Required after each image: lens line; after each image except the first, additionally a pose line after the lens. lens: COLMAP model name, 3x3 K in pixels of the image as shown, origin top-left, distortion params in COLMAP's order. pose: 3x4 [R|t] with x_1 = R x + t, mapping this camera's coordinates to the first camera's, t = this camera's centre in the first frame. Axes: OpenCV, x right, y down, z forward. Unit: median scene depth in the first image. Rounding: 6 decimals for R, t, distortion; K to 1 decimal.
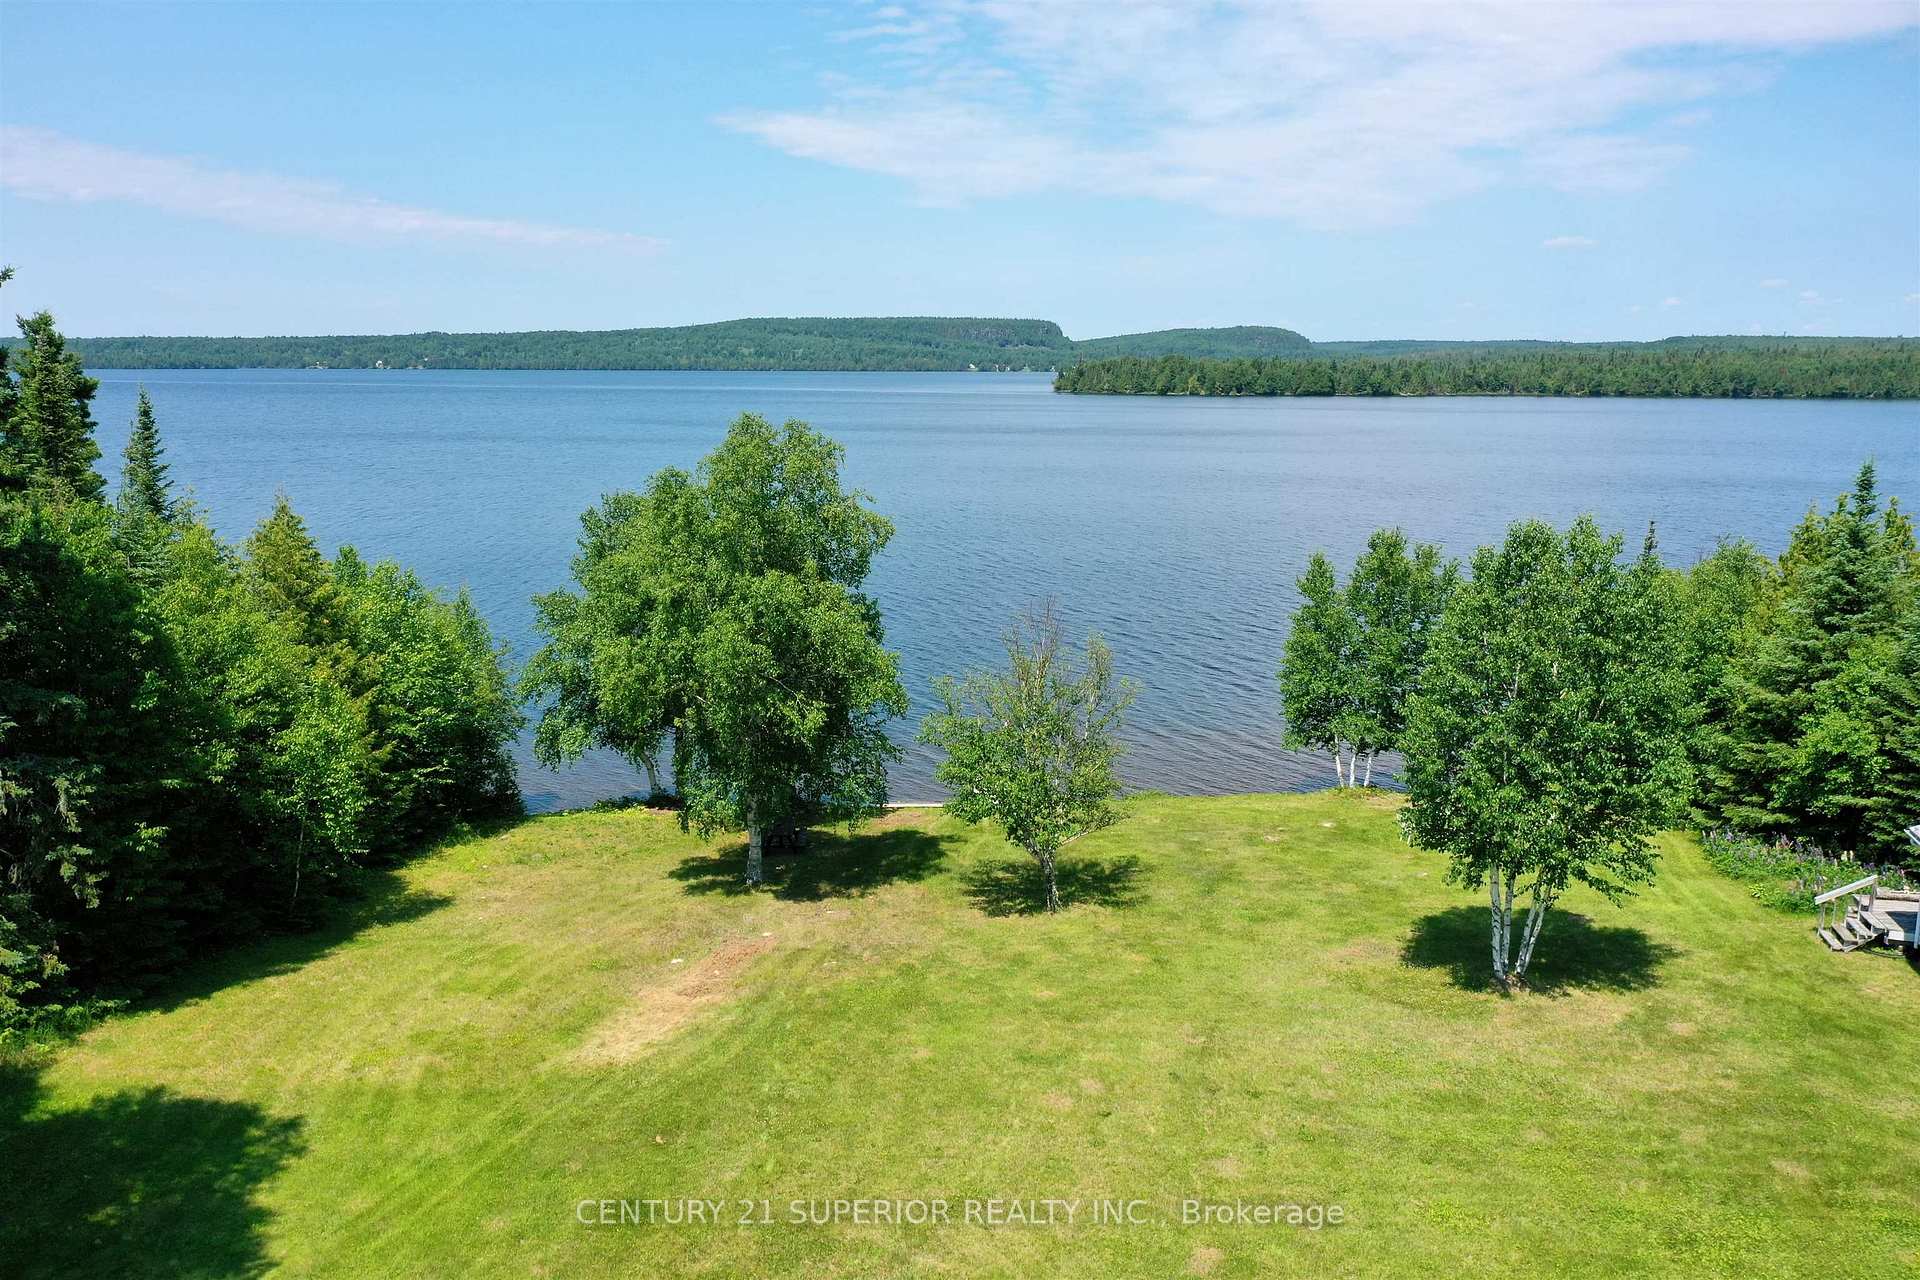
lens RADIAL K [[1505.8, 0, 962.3], [0, 1505.8, 610.1], [0, 0, 1]] dist [-0.006883, -0.002089]
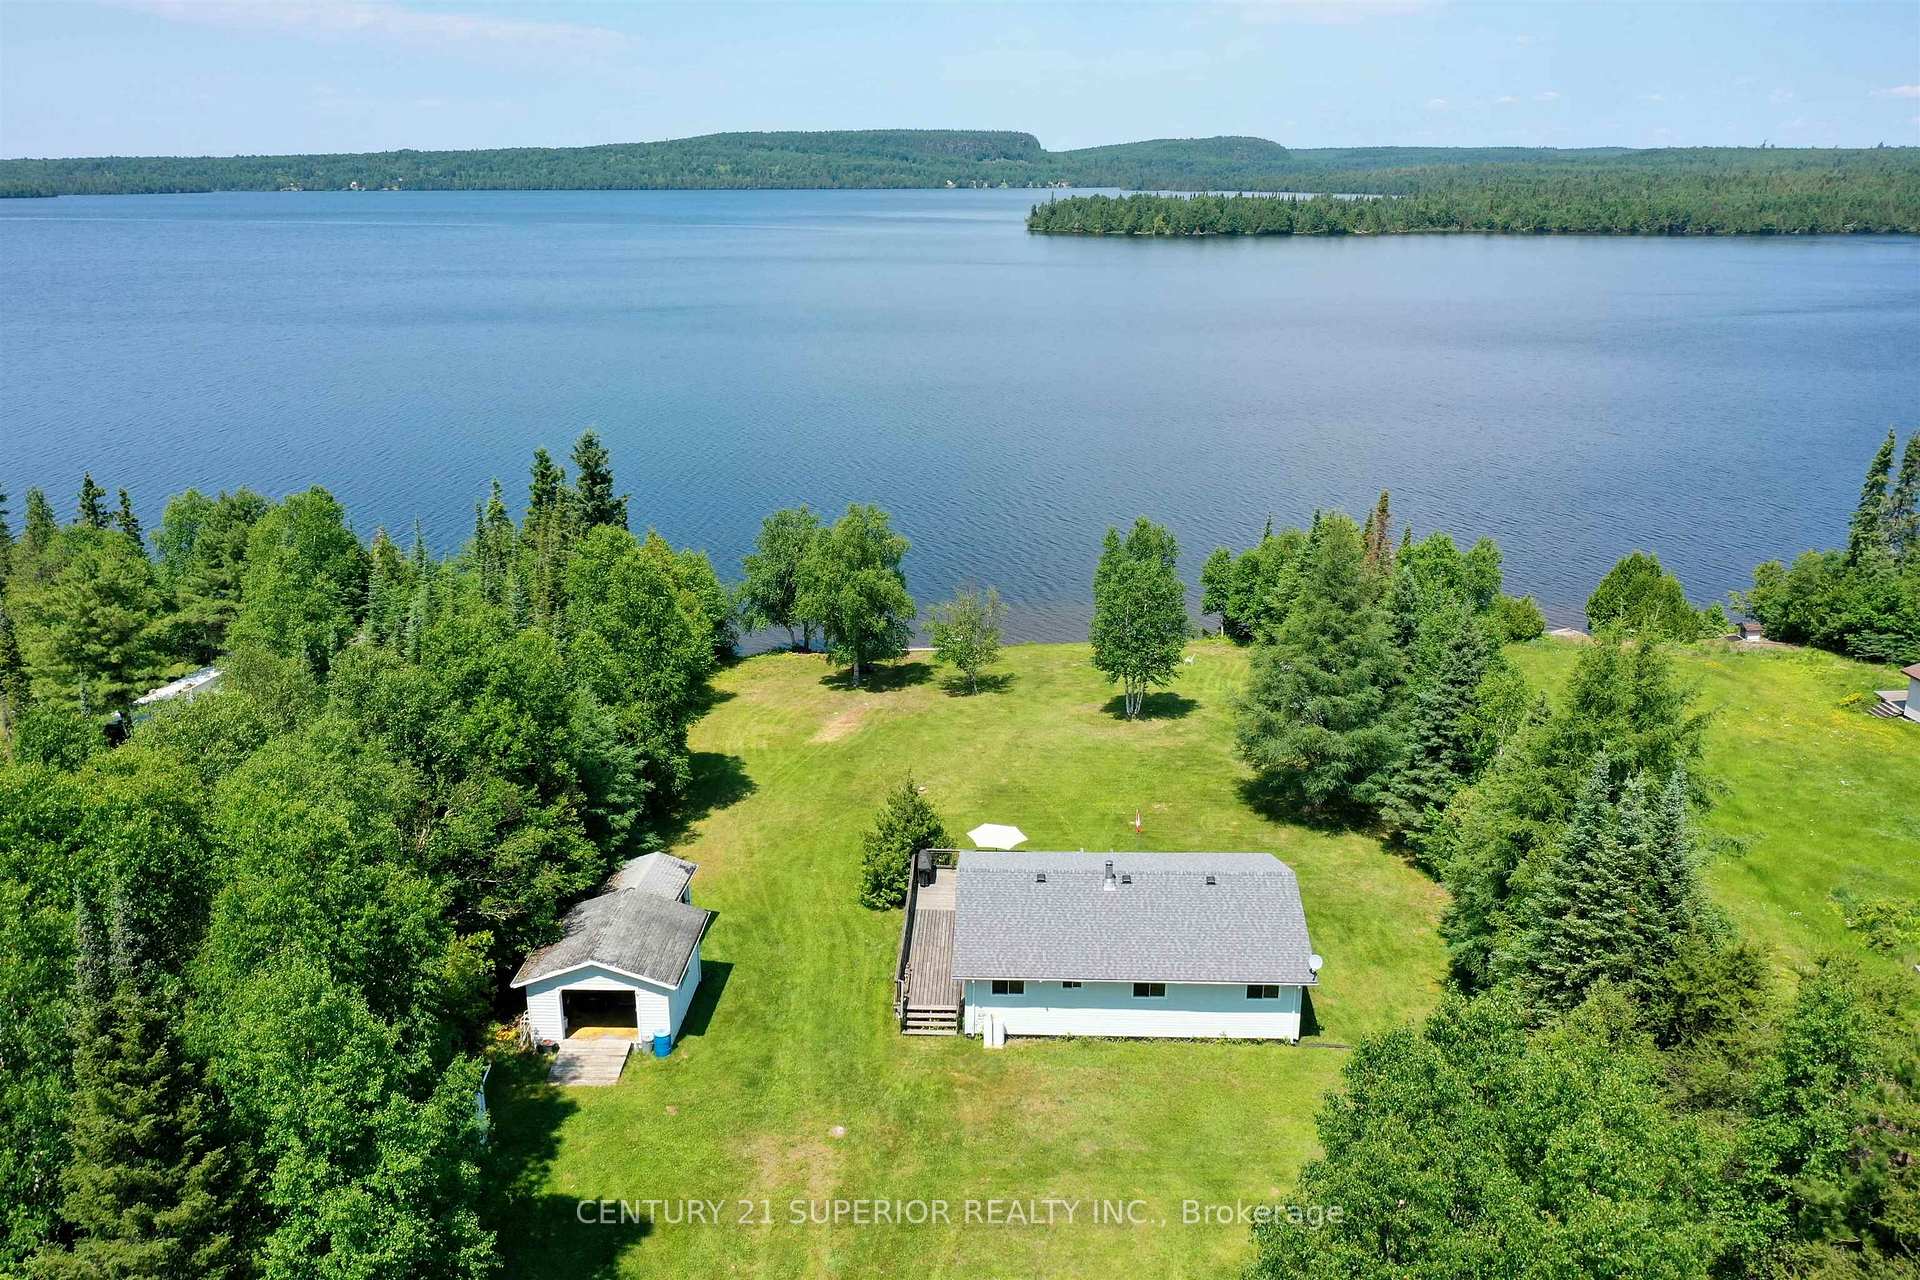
lens RADIAL K [[1505.8, 0, 967.8], [0, 1505.8, 626.9], [0, 0, 1]] dist [-0.006883, -0.002089]
pose [[0.999834, -0.009138, 0.015768, 0.008381], [0.006928, 0.990832, 0.134924, -0.249430], [-0.016856, -0.134792, 0.990731, -1.456647]]
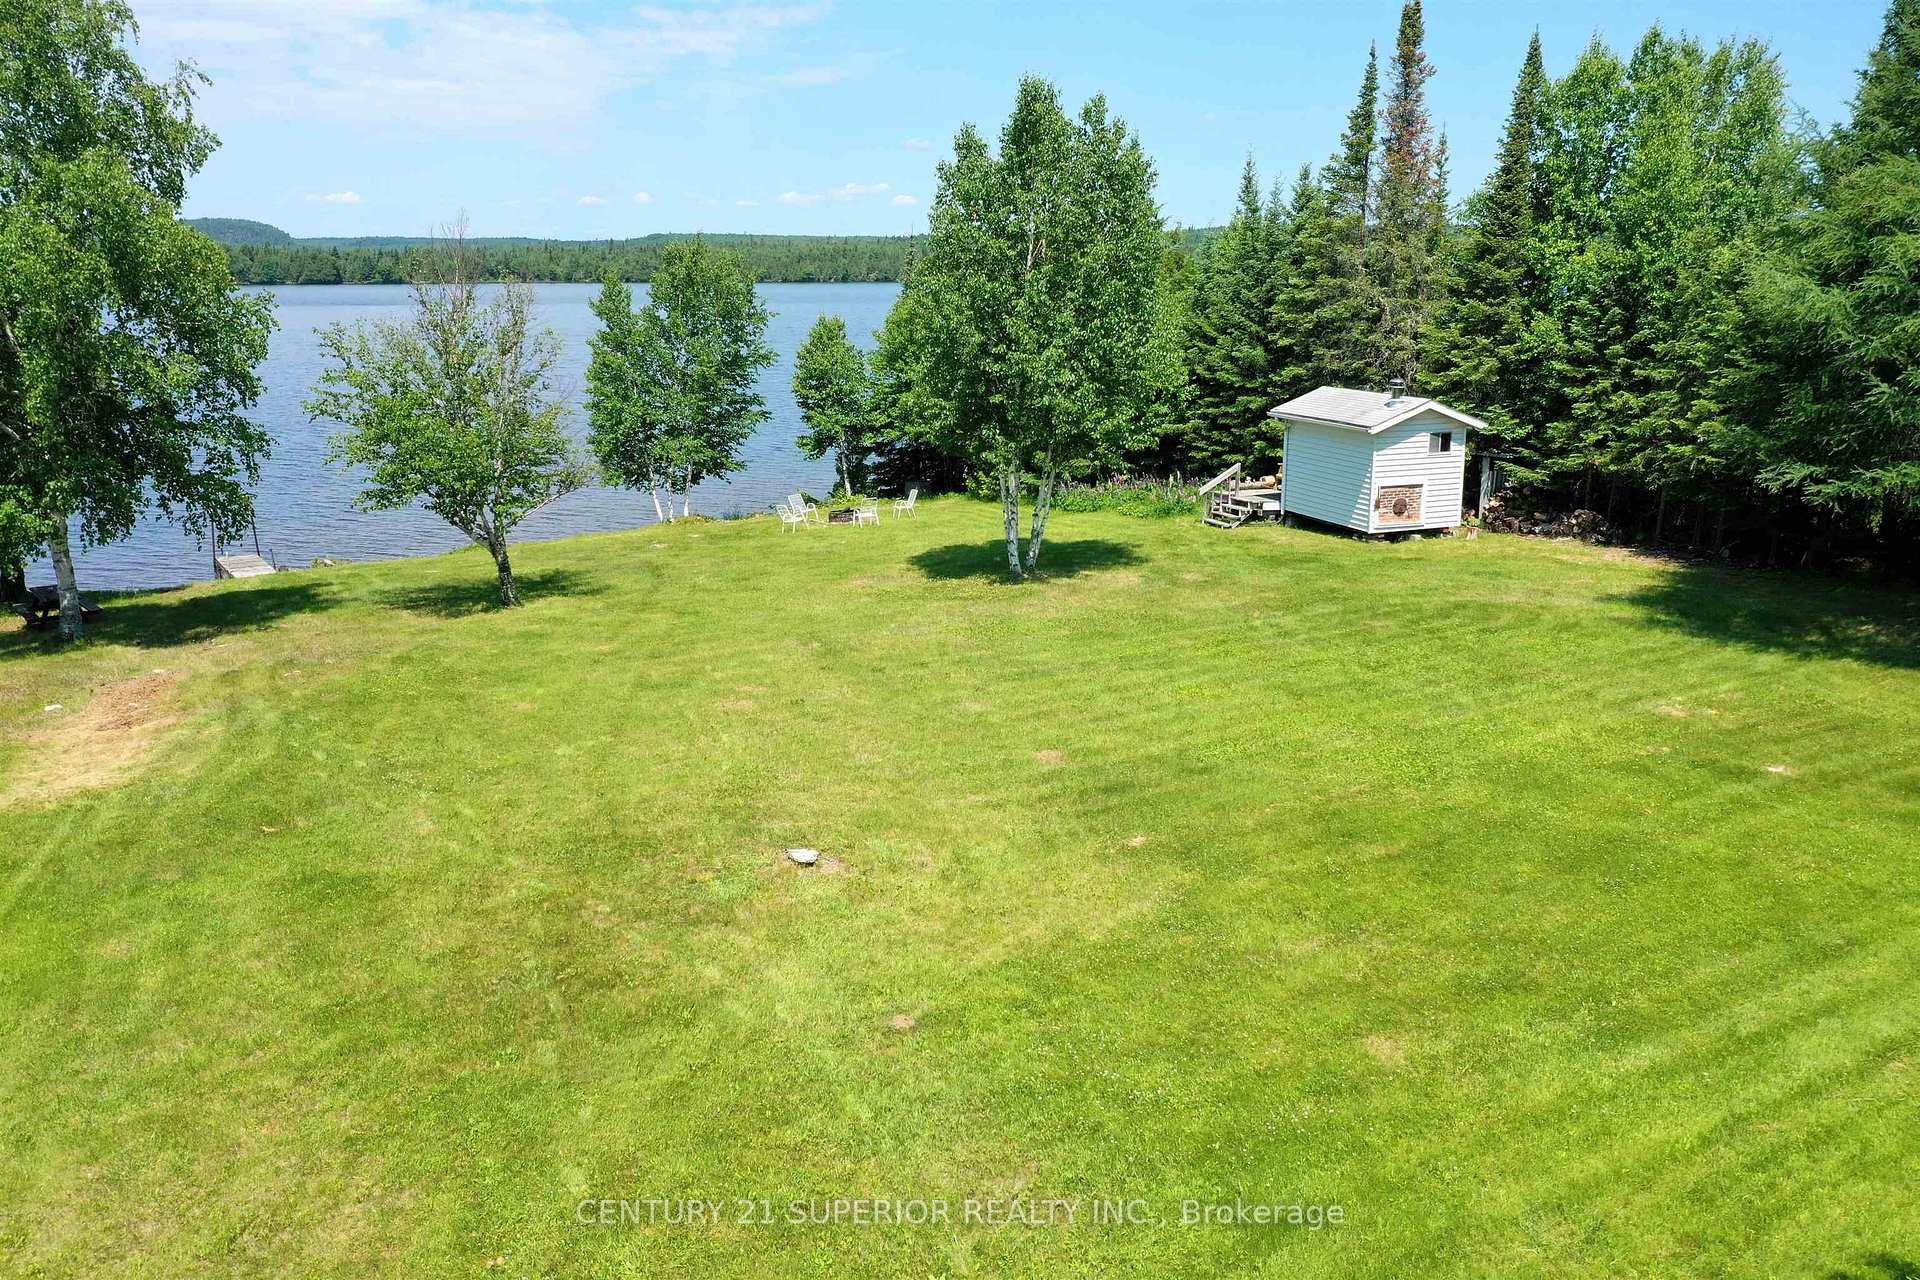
lens RADIAL K [[1505.8, 0, 953.3], [0, 1505.8, 641.0], [0, 0, 1]] dist [-0.006883, -0.002089]
pose [[0.808112, -0.142897, 0.571433, -0.209640], [0.095071, 0.989050, 0.112881, 0.140991], [-0.581306, -0.036894, 0.812849, 0.168673]]
